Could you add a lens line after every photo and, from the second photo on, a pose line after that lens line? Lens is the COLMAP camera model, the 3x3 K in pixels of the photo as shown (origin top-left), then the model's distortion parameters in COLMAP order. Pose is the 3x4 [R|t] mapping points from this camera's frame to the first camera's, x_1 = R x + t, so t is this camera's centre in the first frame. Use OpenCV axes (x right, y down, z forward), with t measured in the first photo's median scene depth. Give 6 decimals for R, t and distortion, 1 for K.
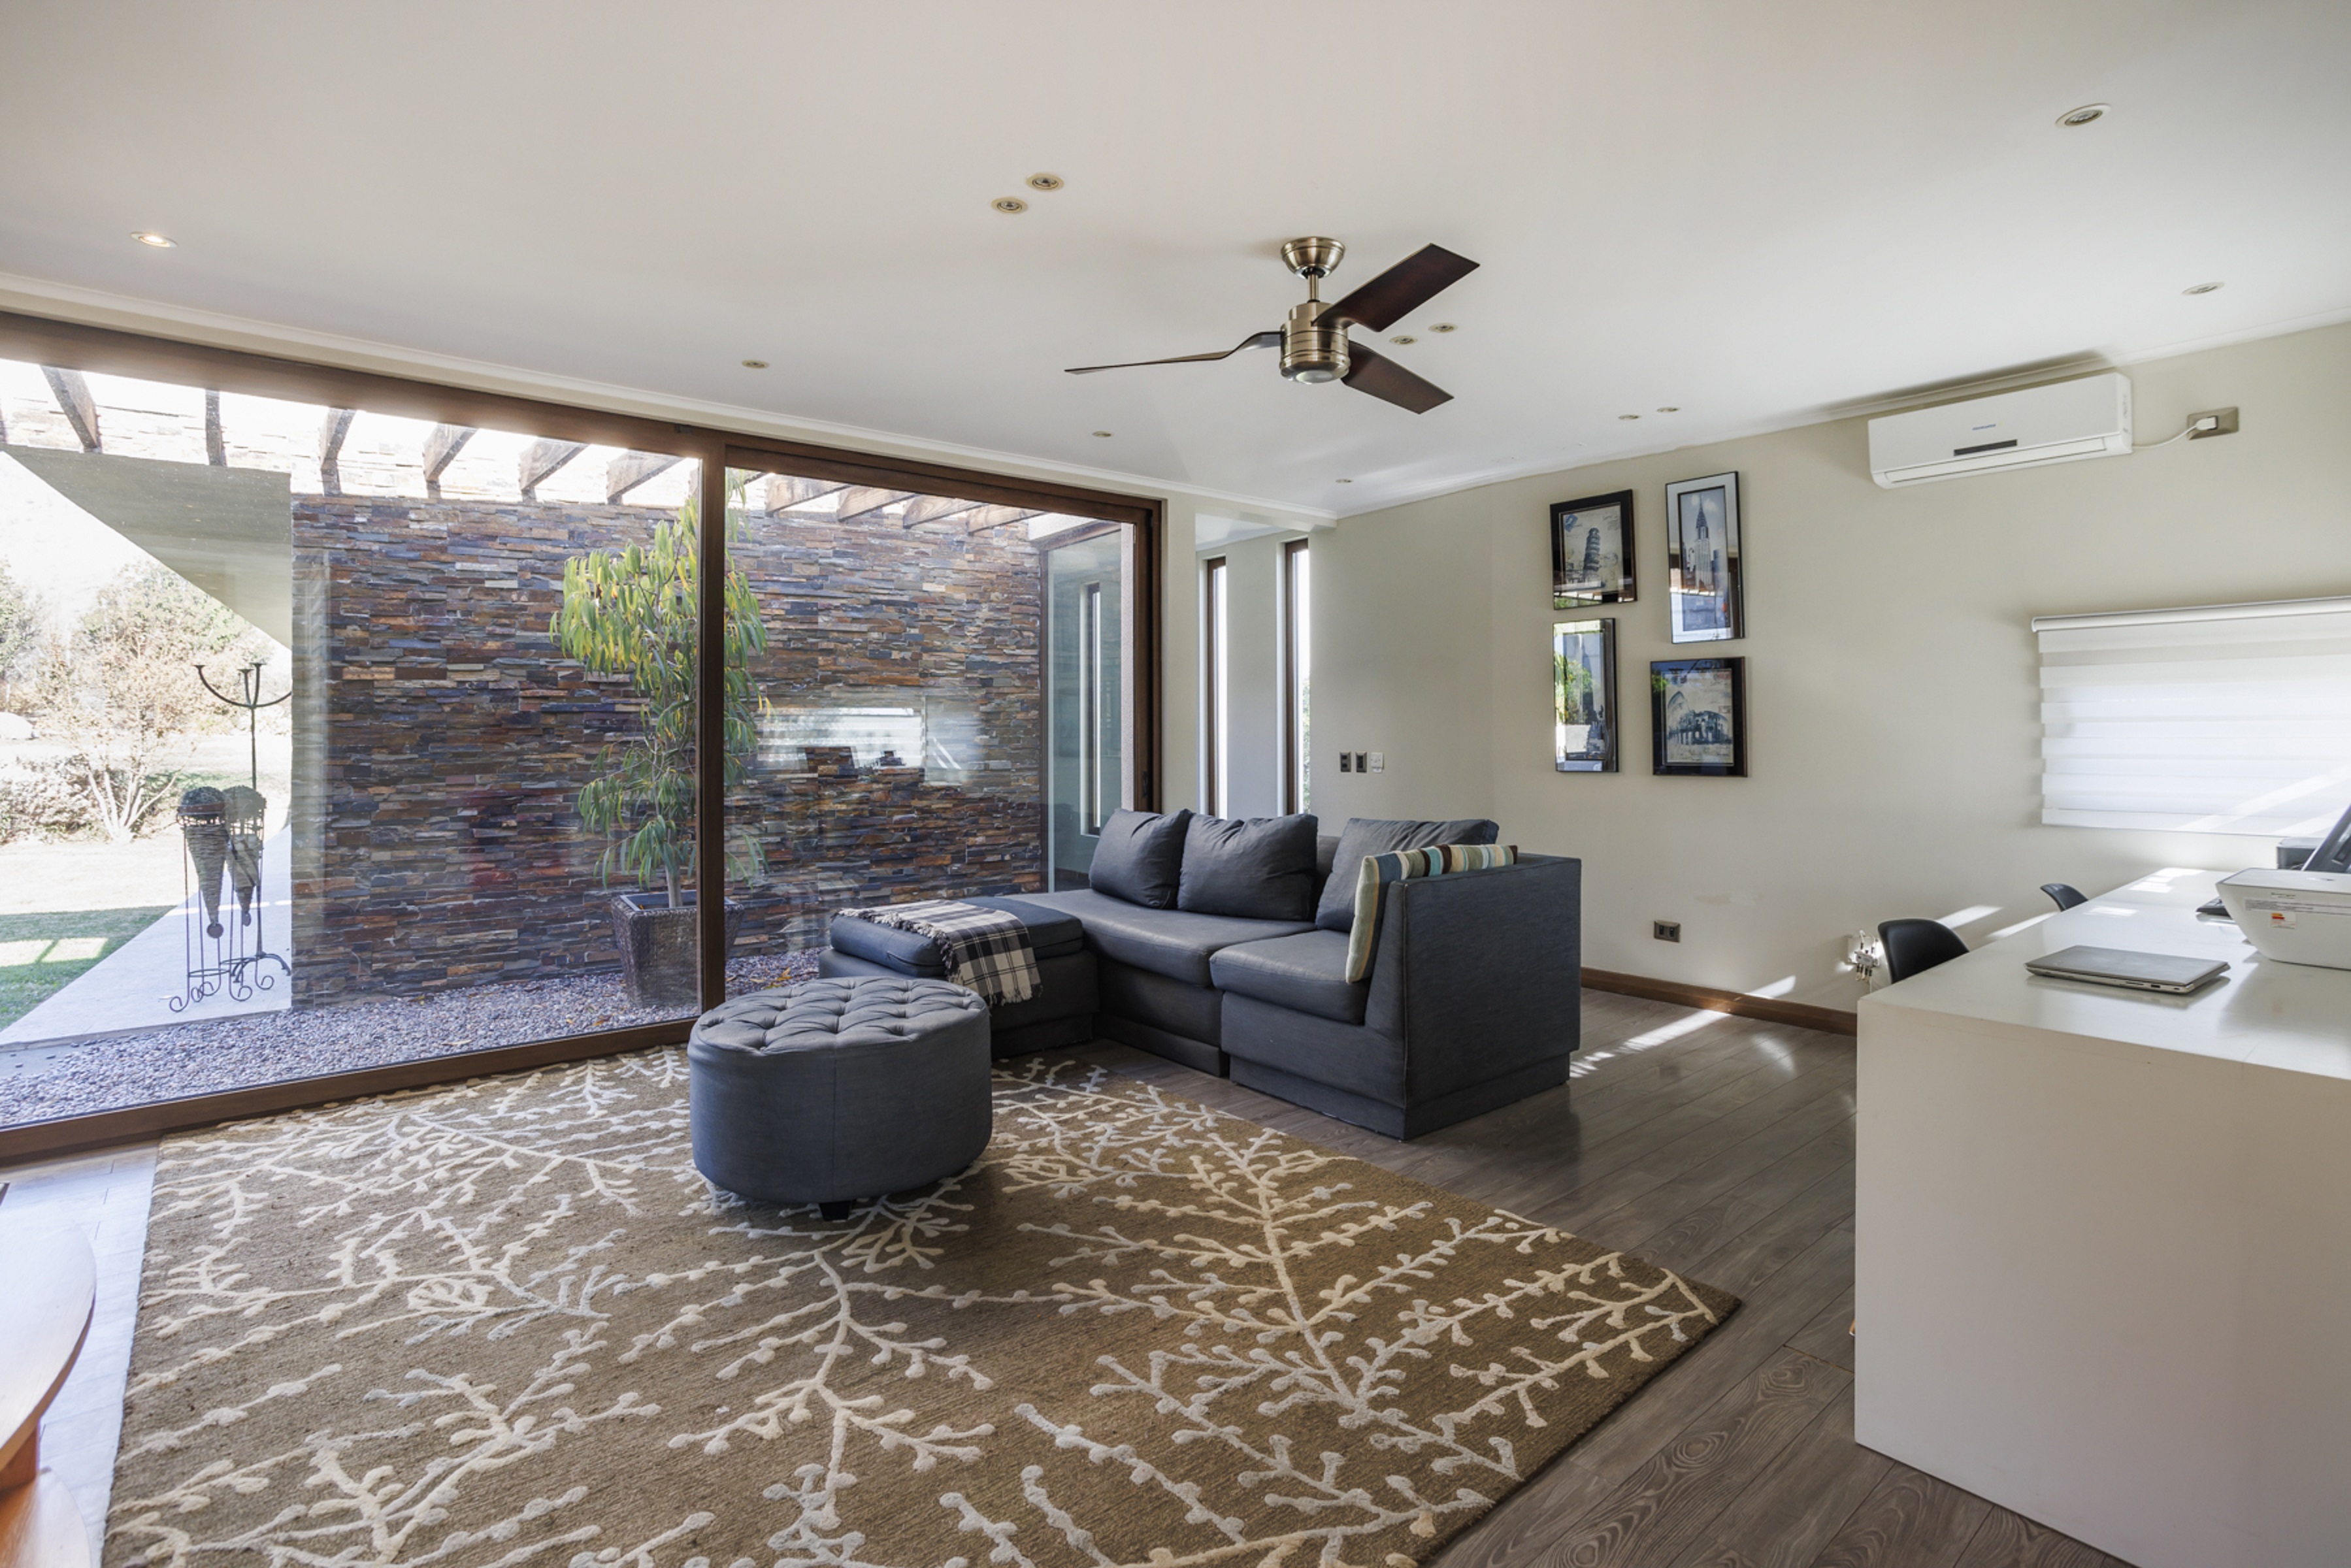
lens RADIAL K [[1147.3, 0, 1182.1], [0, 1147.3, 754.5], [0, 0, 1]] dist [-0.044529, 0.026742]
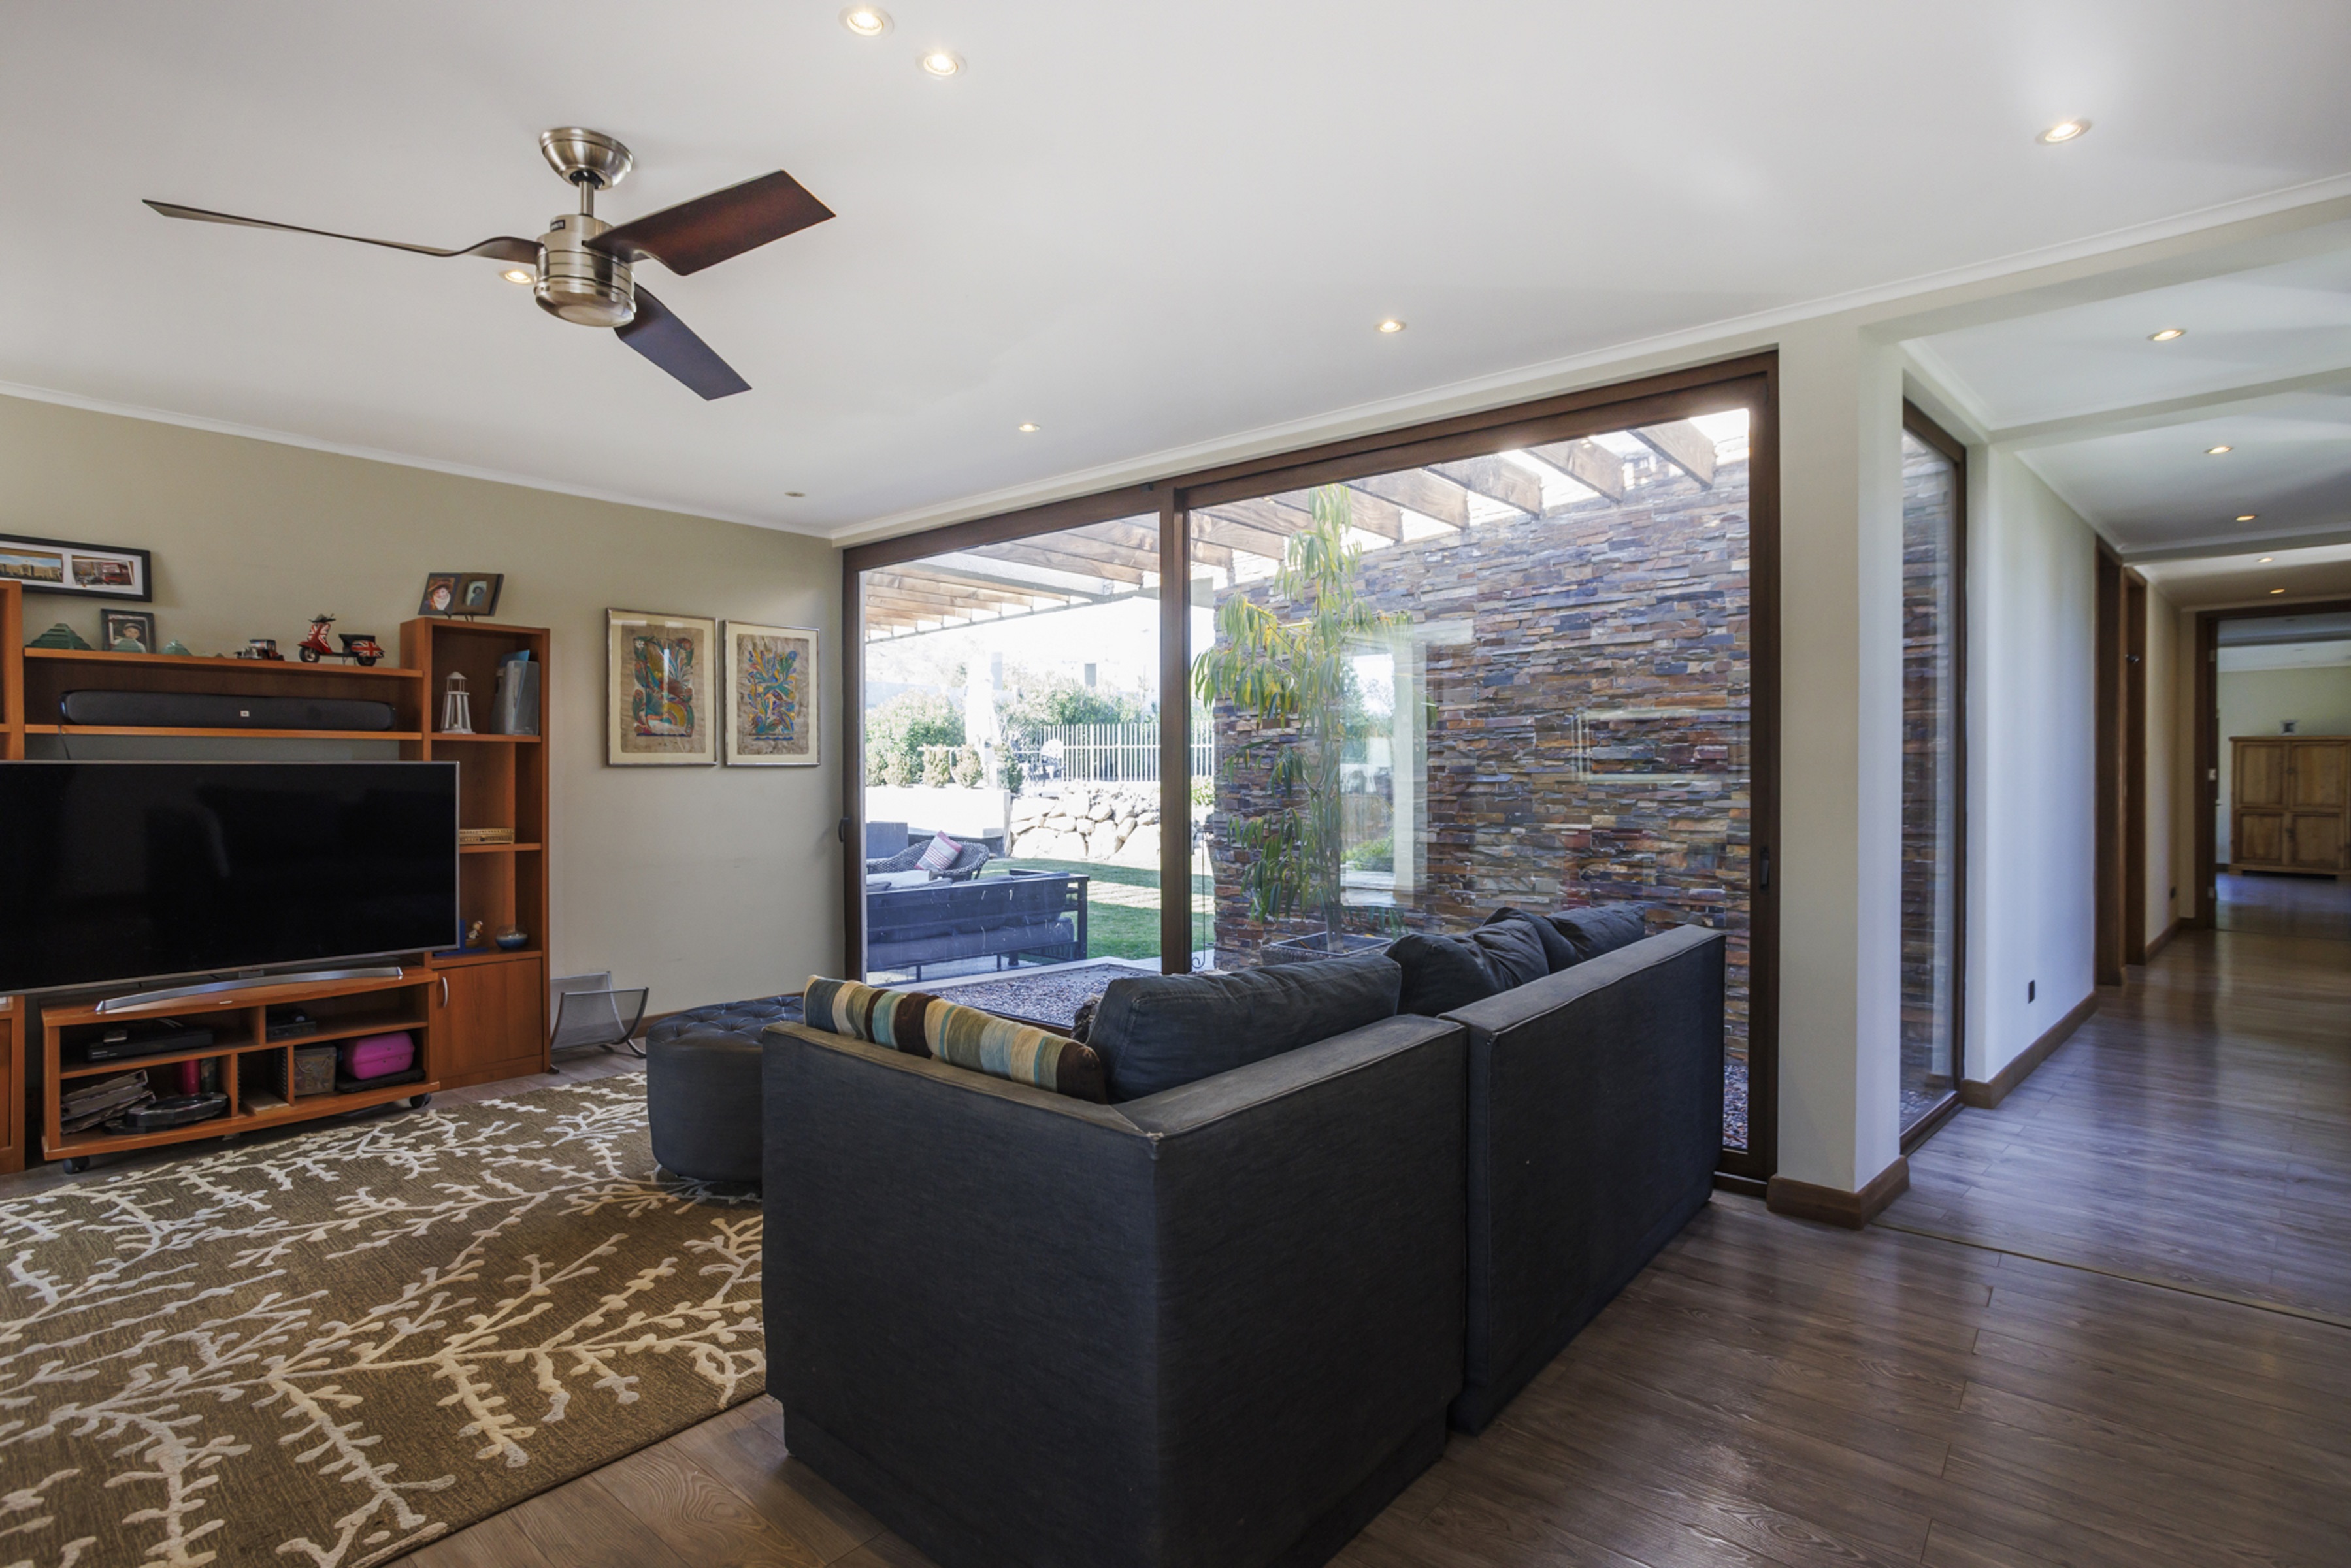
lens RADIAL K [[1159.5, 0, 1175.5], [0, 1159.5, 784.0], [0, 0, 1]] dist [-0.043399, 0.024364]
pose [[0.164834, 0.010798, -0.986262, 0.999291], [-0.023397, 0.999701, 0.007035, -0.025198], [0.986044, 0.021916, 0.165038, 1.337220]]
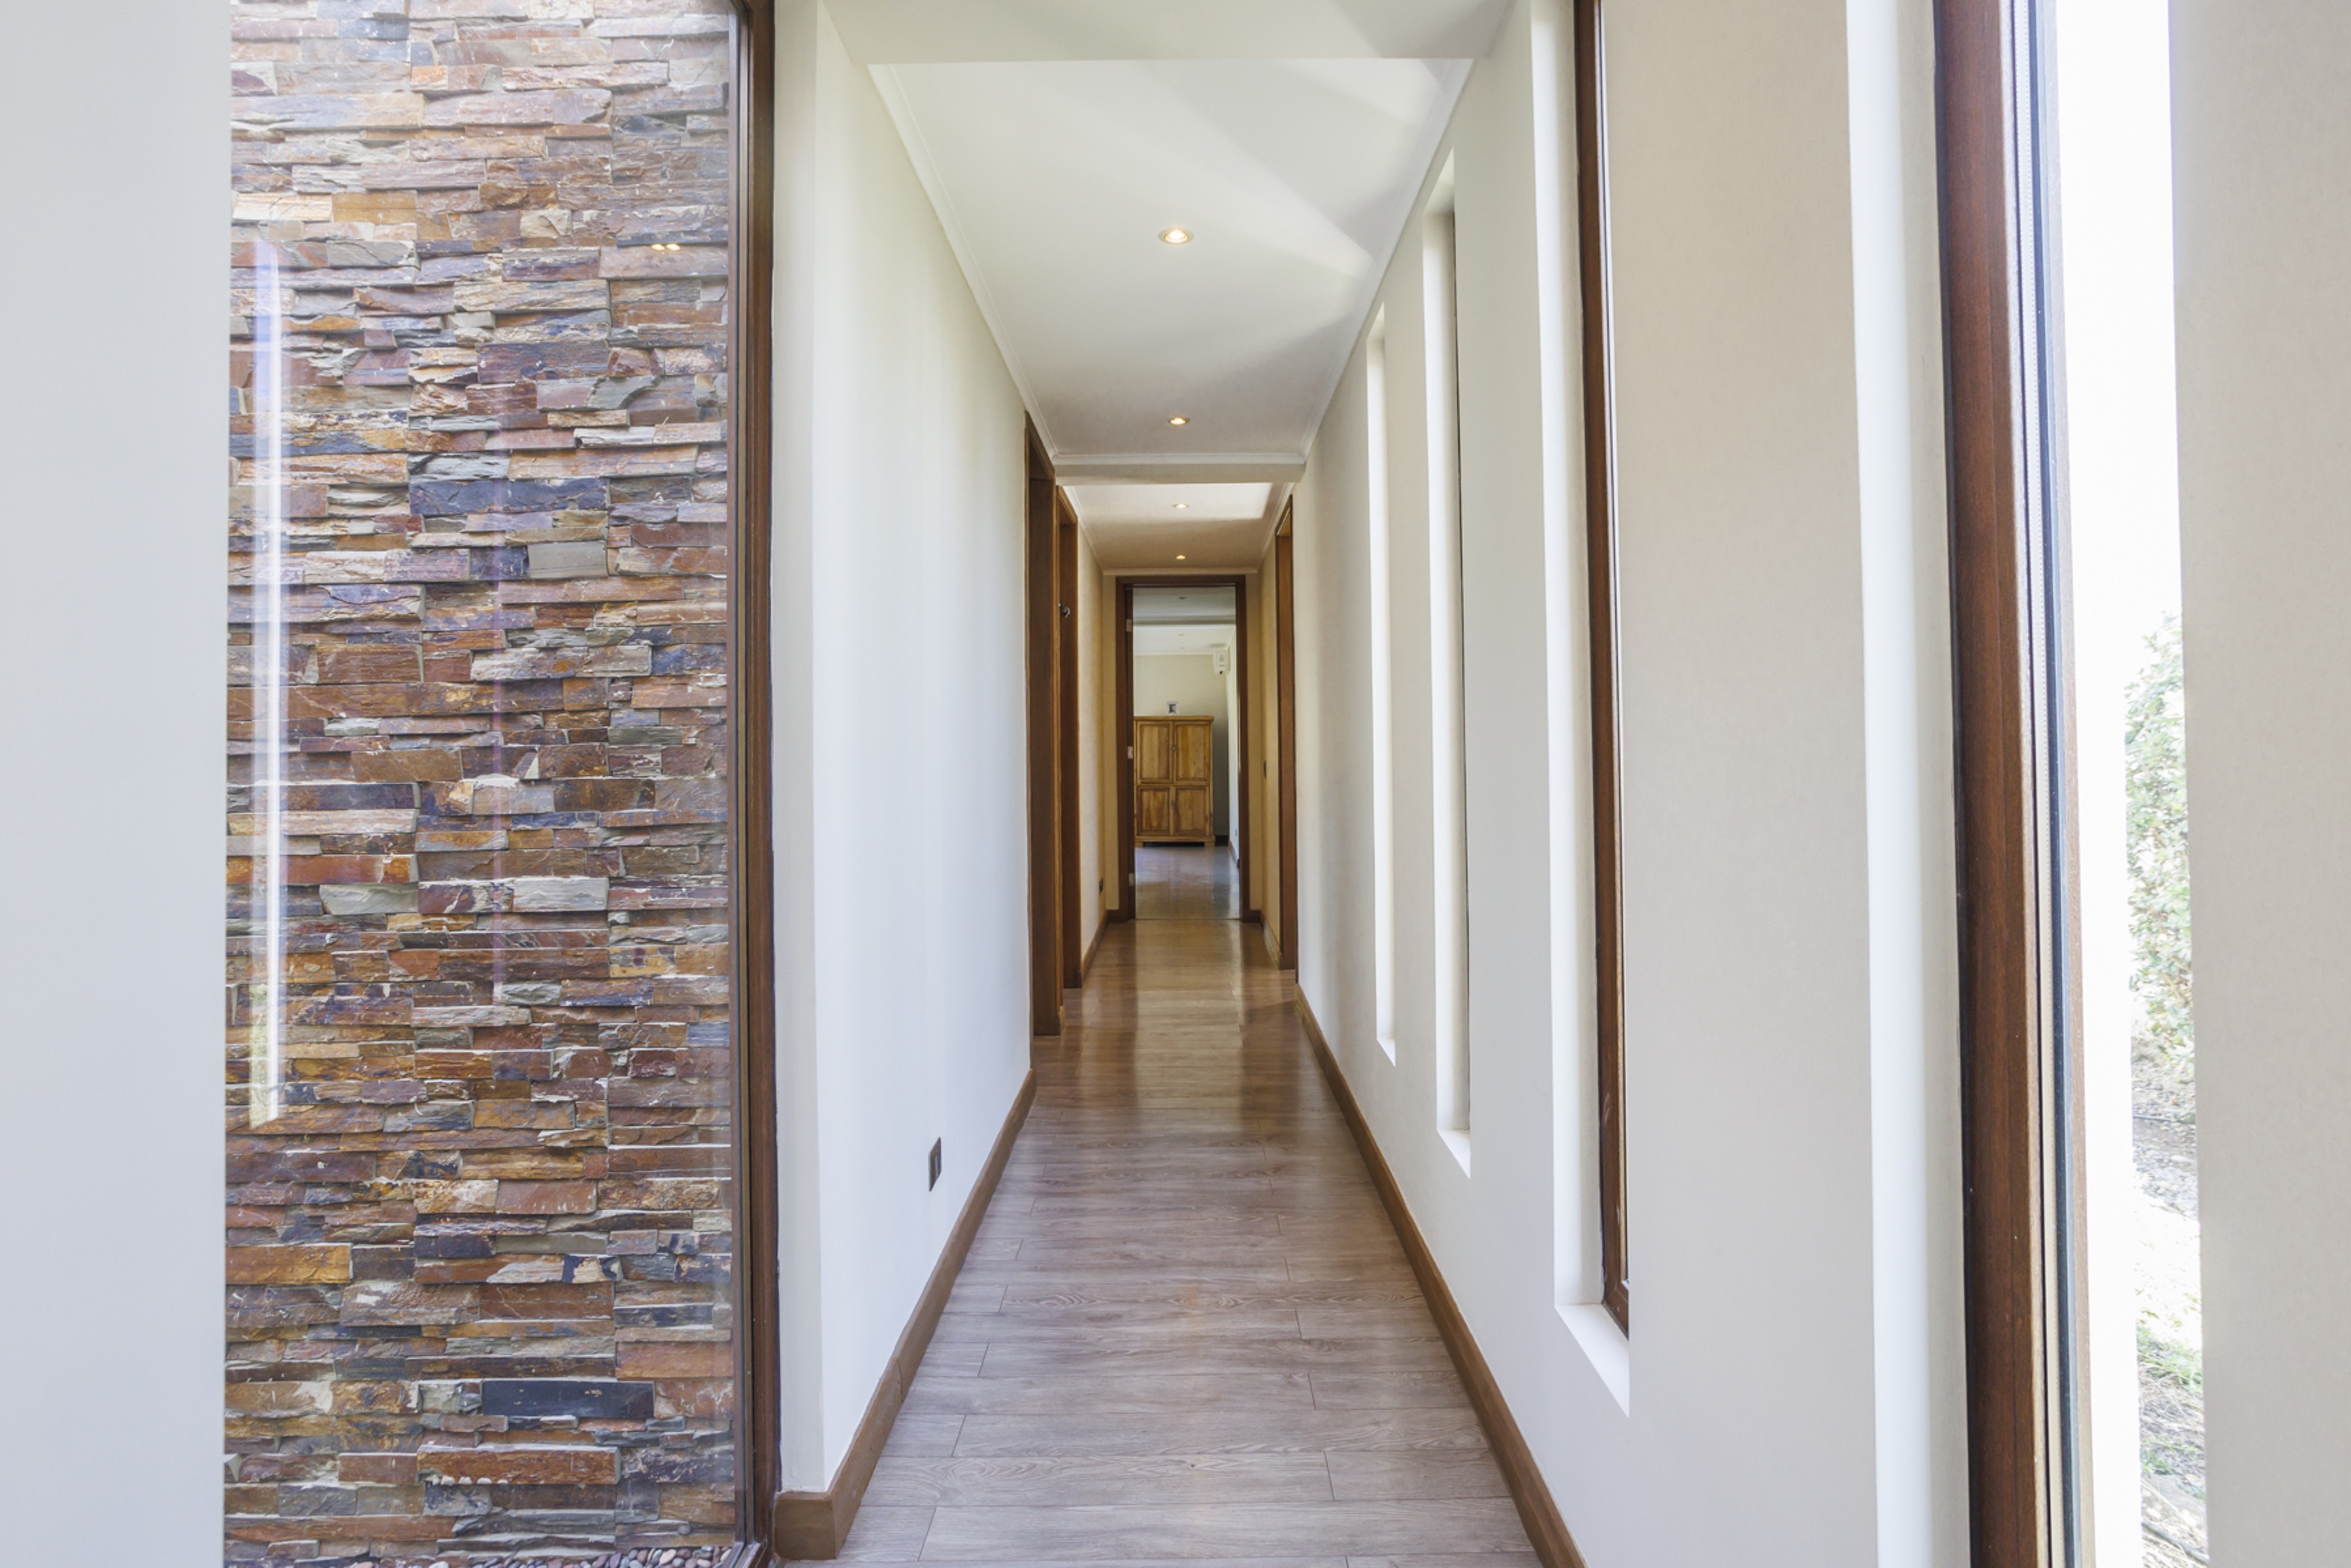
lens RADIAL K [[1168.3, 0, 1179.3], [0, 1168.3, 730.6], [0, 0, 1]] dist [-0.045918, 0.028198]
pose [[0.823575, -0.014256, -0.567029, 0.236533], [-0.006869, 0.999360, -0.035103, -0.047054], [0.567166, 0.032805, 0.822950, 2.210474]]
